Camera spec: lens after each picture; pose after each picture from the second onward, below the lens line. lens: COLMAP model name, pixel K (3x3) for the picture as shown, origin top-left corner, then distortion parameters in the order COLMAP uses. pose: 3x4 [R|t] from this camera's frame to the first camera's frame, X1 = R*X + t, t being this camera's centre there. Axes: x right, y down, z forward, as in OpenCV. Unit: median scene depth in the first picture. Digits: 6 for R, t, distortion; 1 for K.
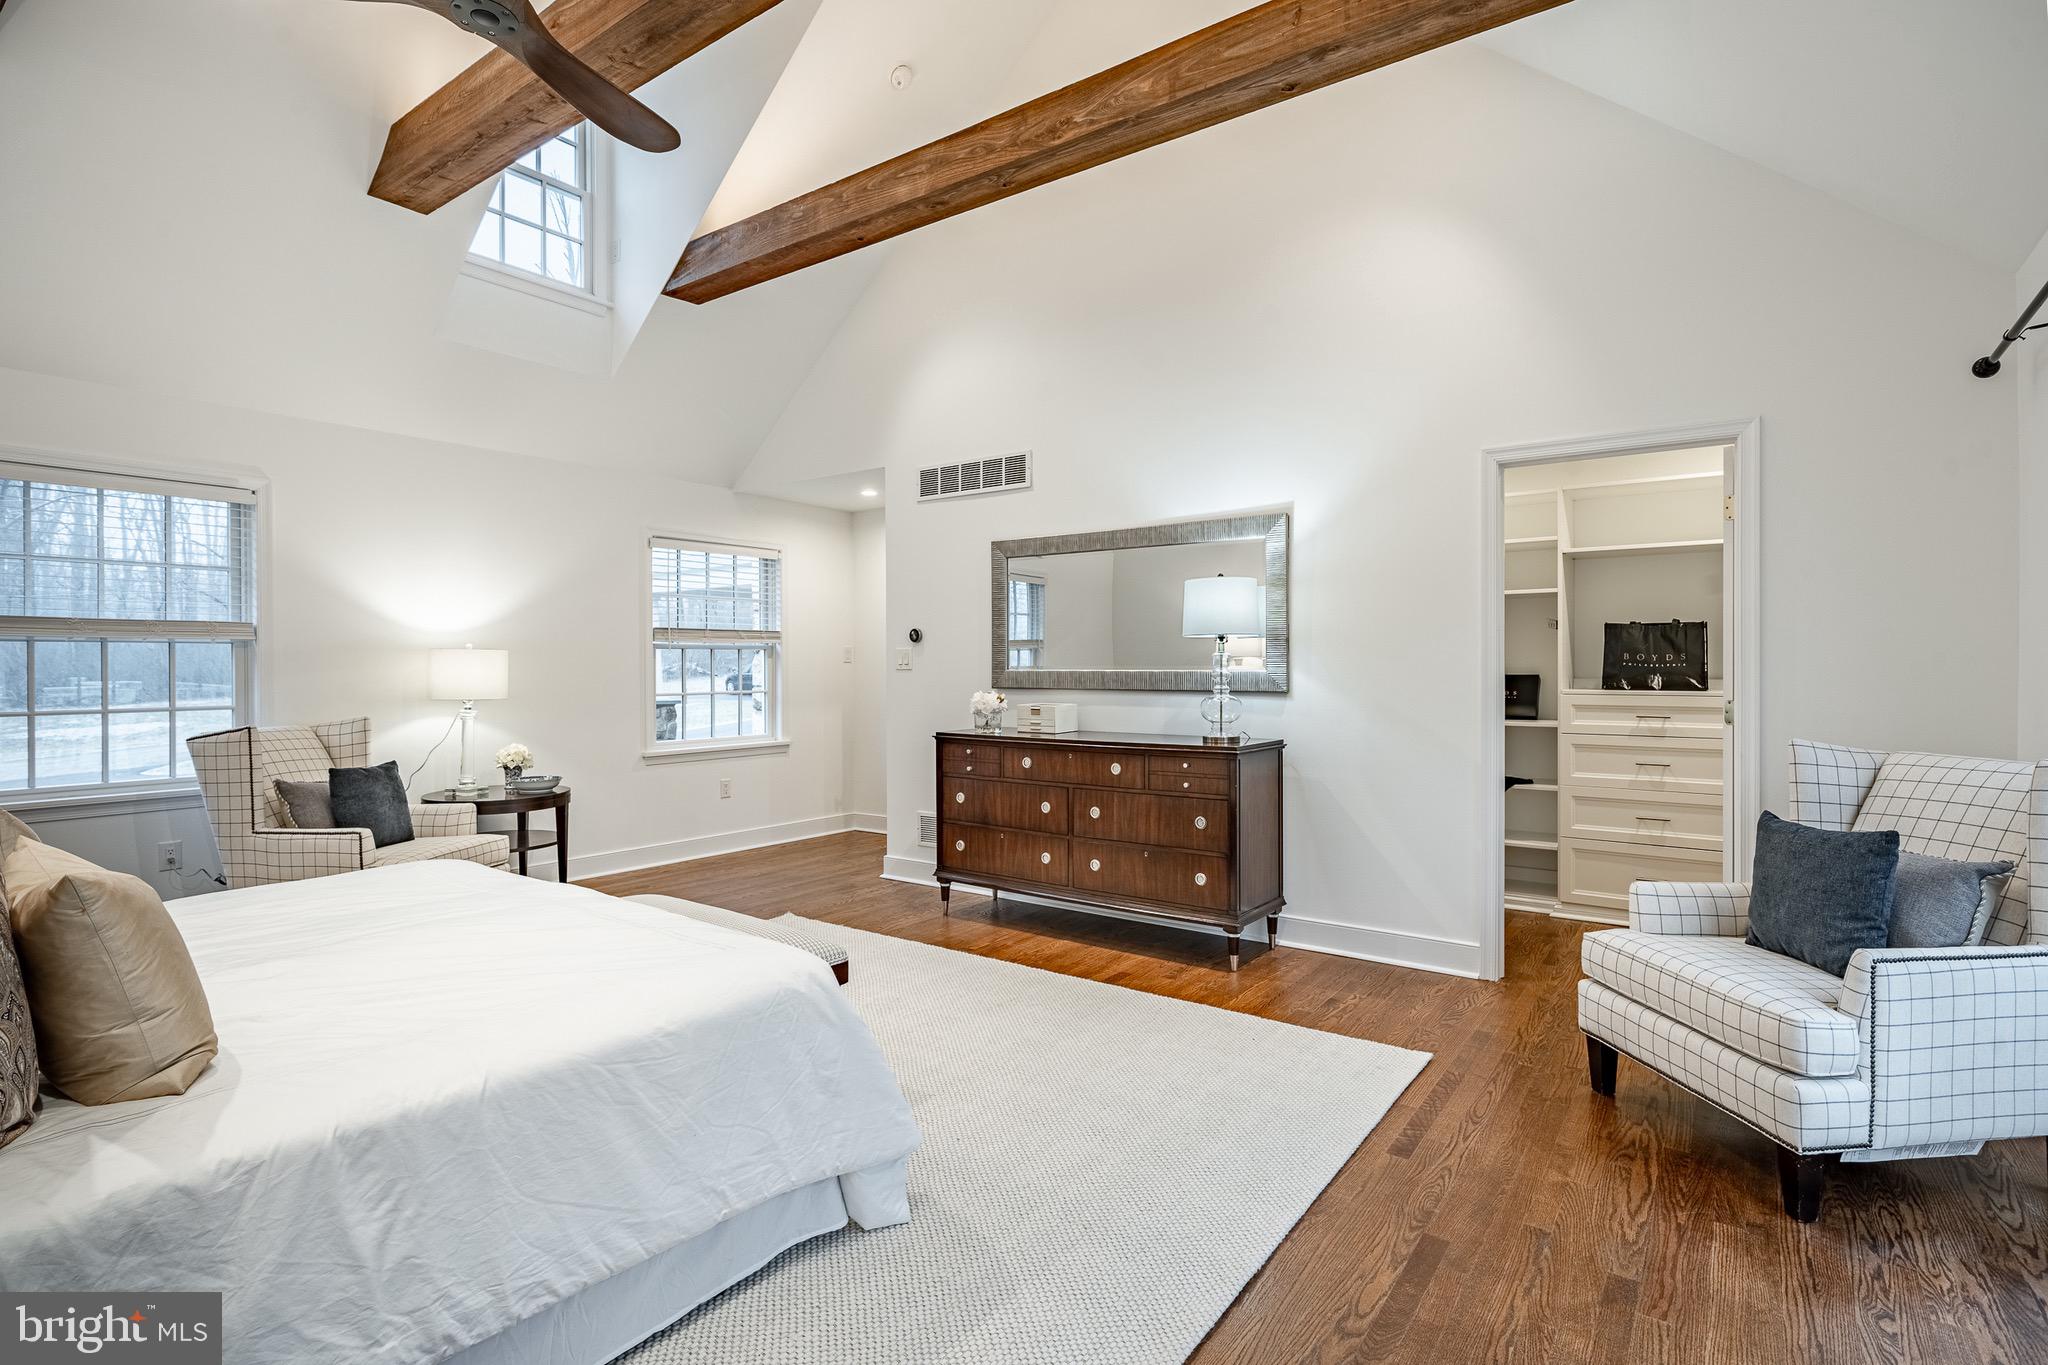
lens RADIAL K [[1008.2, 0, 1016.6], [0, 1008.2, 671.0], [0, 0, 1]] dist [-0.000842, 0.000266]
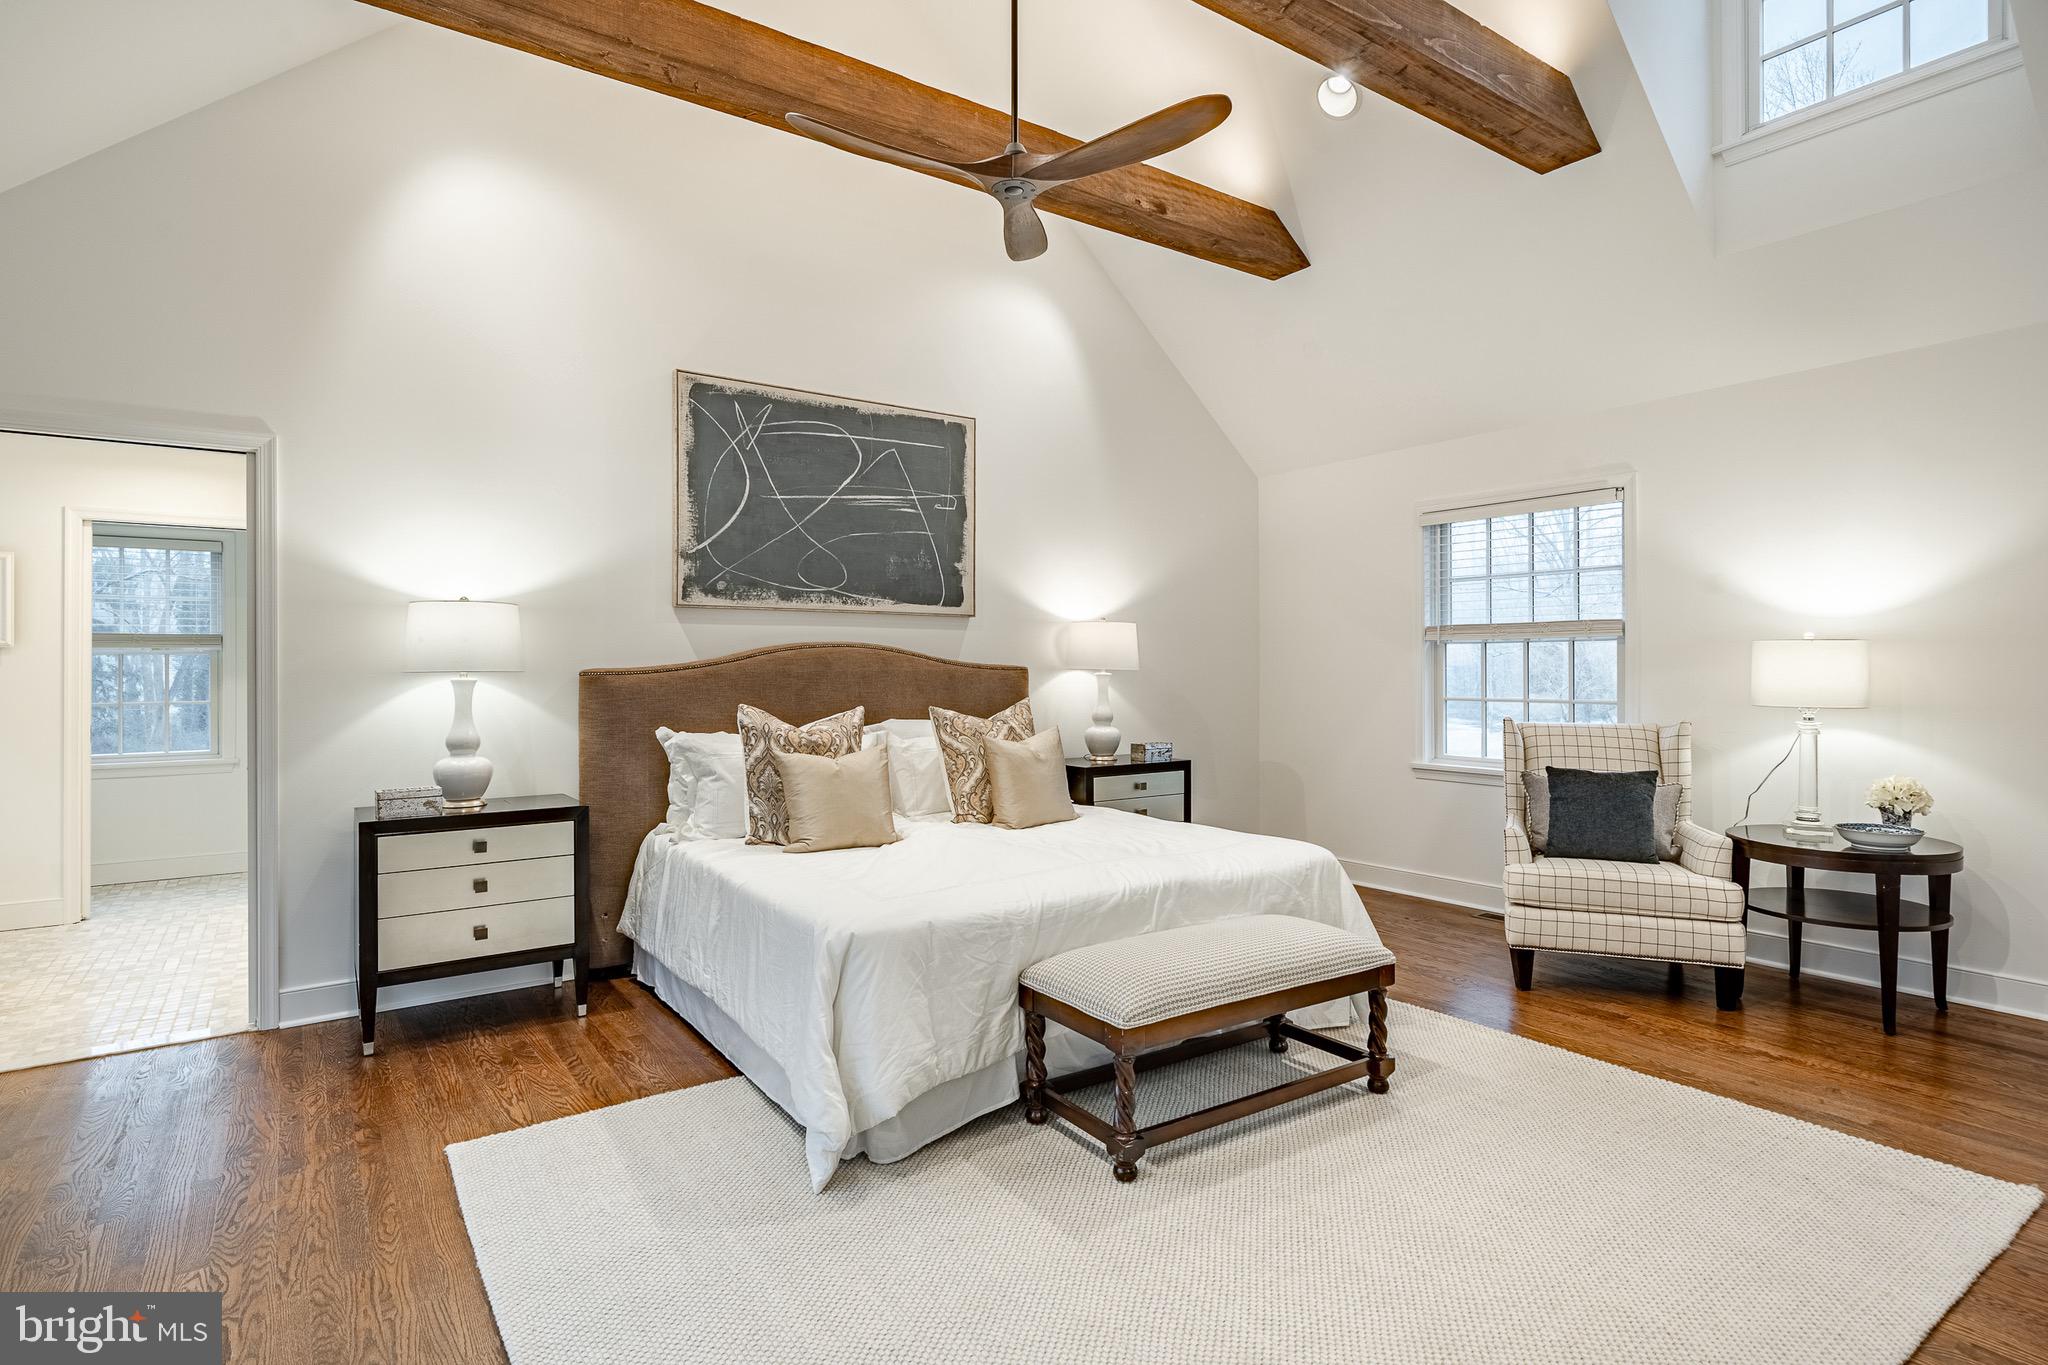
lens RADIAL K [[1008.2, 0, 1018.6], [0, 1008.2, 677.7], [0, 0, 1]] dist [-0.000842, 0.000266]
pose [[-0.297342, -0.003570, -0.954764, 0.393850], [-0.025802, 0.999658, 0.004297, 0.023110], [0.954422, 0.025912, -0.297332, 0.798430]]
